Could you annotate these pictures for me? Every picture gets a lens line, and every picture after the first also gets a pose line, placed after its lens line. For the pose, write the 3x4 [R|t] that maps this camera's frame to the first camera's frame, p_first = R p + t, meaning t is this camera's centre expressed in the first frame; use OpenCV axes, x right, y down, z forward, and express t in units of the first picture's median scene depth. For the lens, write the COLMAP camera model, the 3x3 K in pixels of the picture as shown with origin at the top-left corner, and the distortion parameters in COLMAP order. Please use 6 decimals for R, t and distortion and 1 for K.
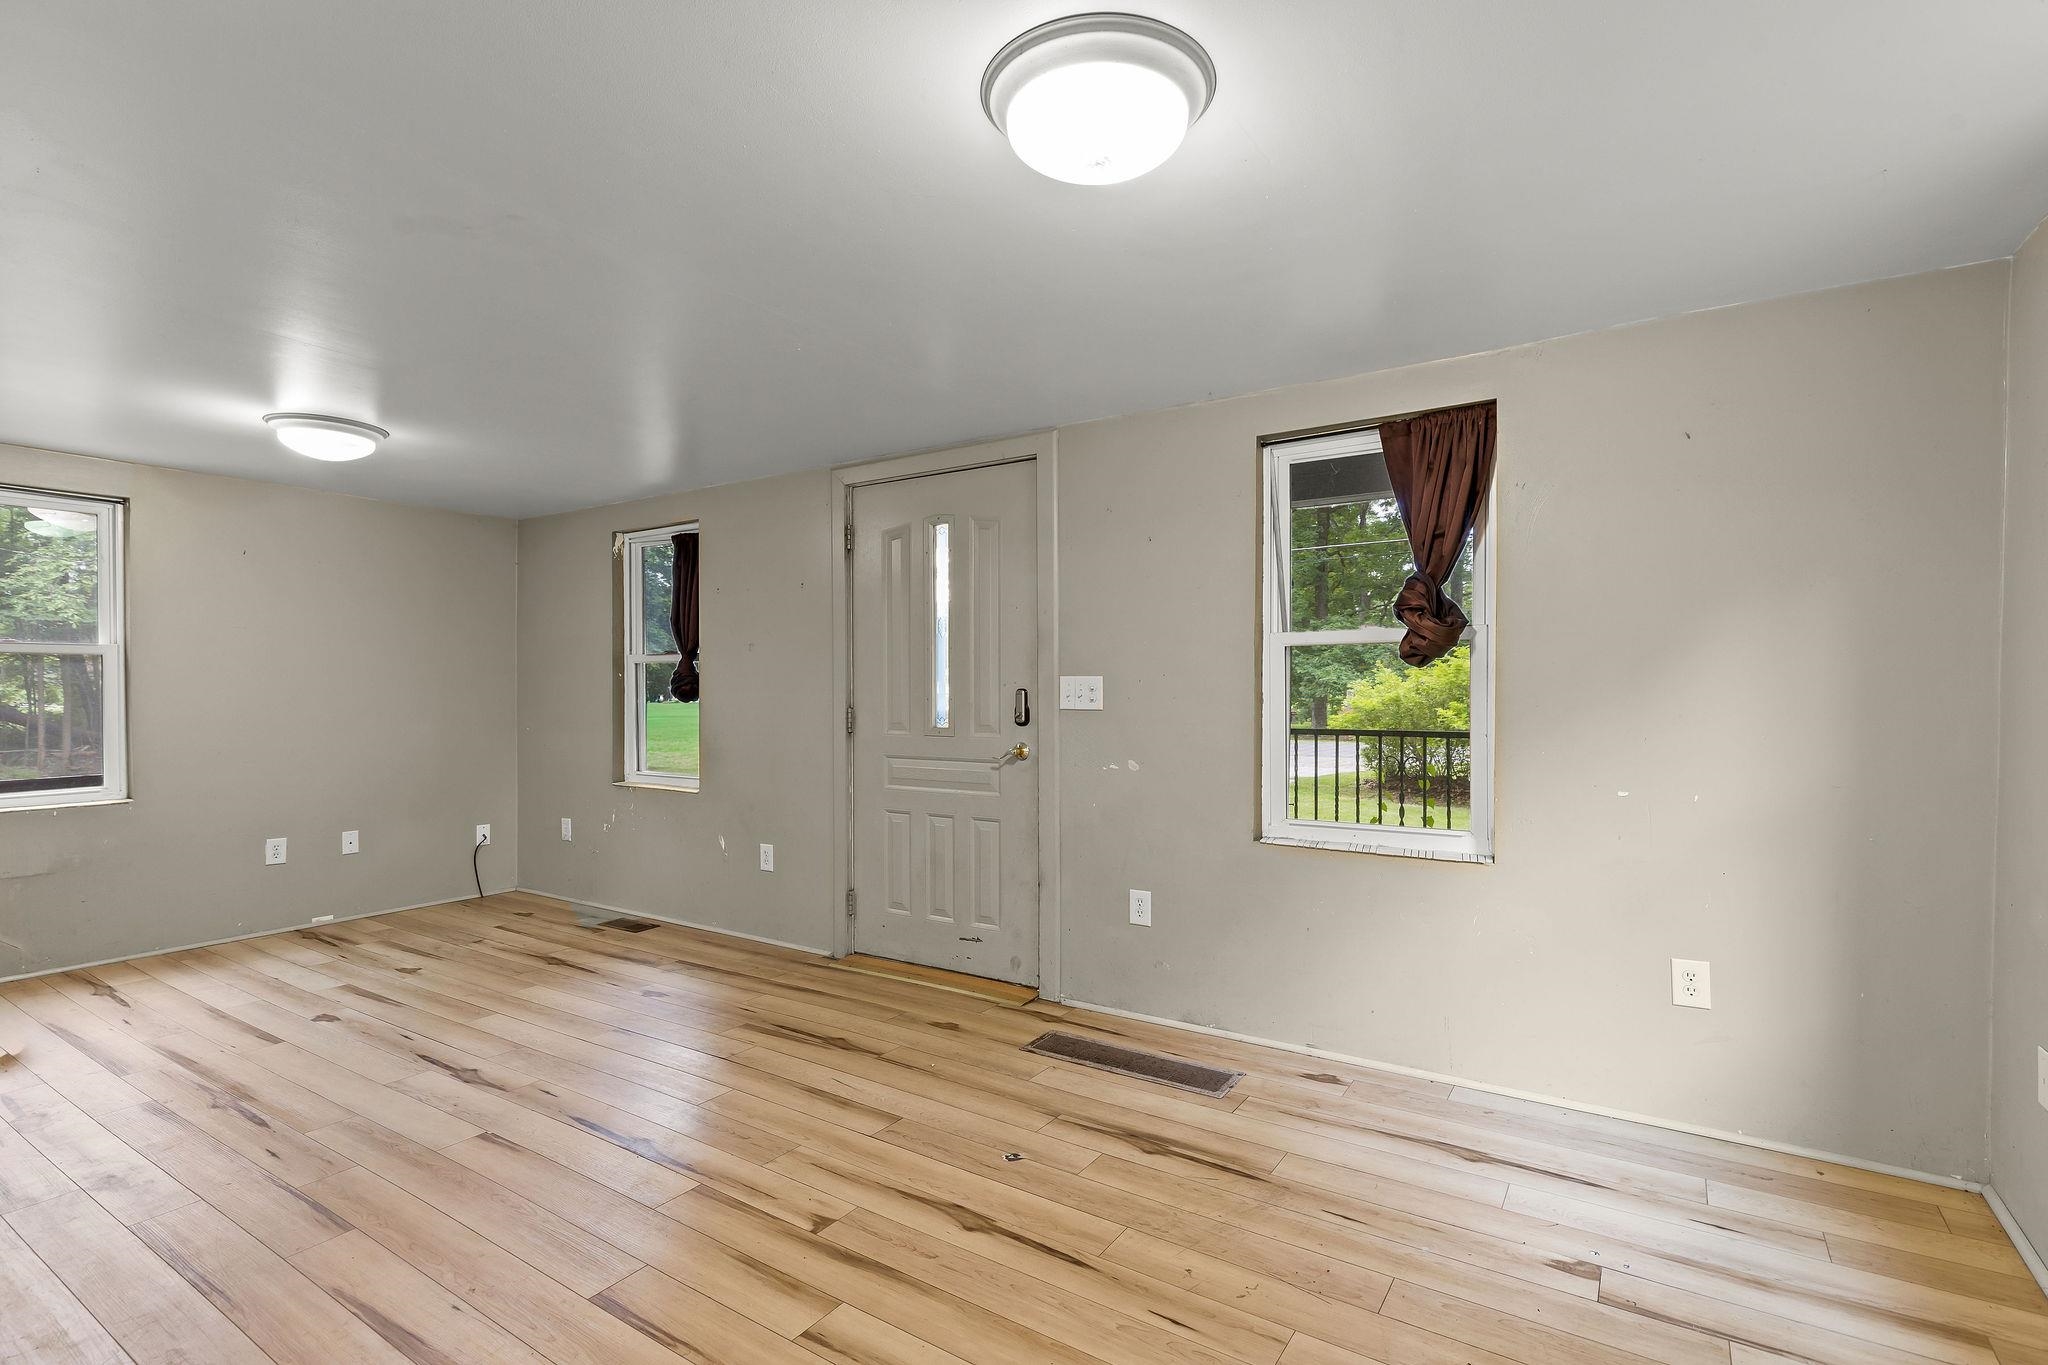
lens RADIAL K [[912.5, 0, 1028.2], [0, 912.5, 689.2], [0, 0, 1]] dist [0.001747, 0.000322]
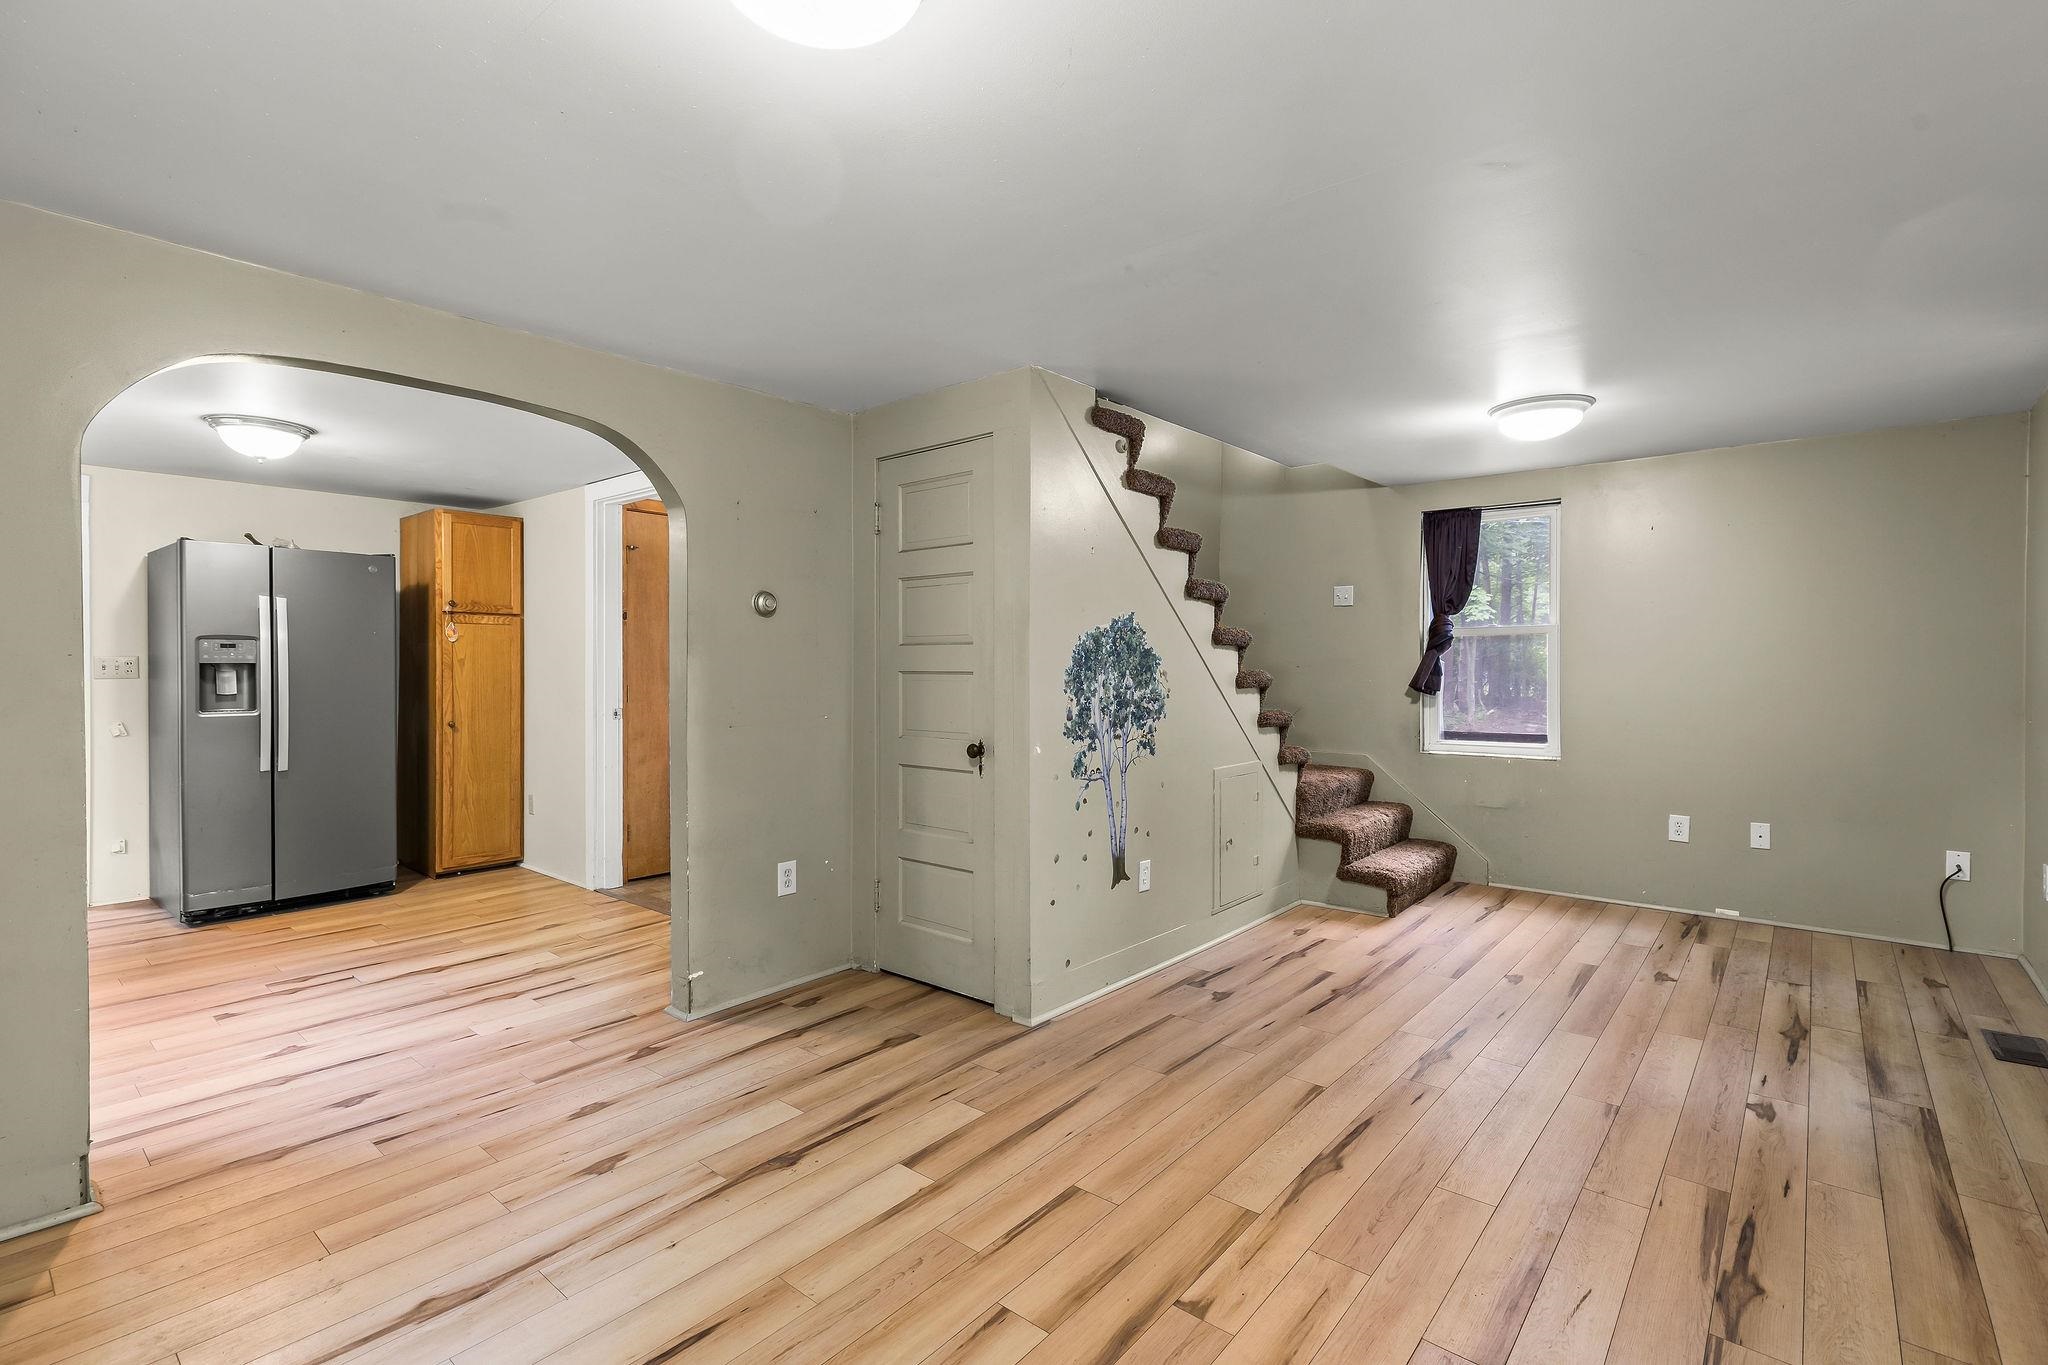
lens RADIAL K [[974.8, 0, 1022.1], [0, 974.8, 670.7], [0, 0, 1]] dist [0.003513, 0.000458]
pose [[-0.108803, 0.012008, -0.993991, 0.372164], [0.001560, 0.999928, 0.011909, -0.007519], [0.994062, -0.000255, -0.108814, 0.514775]]
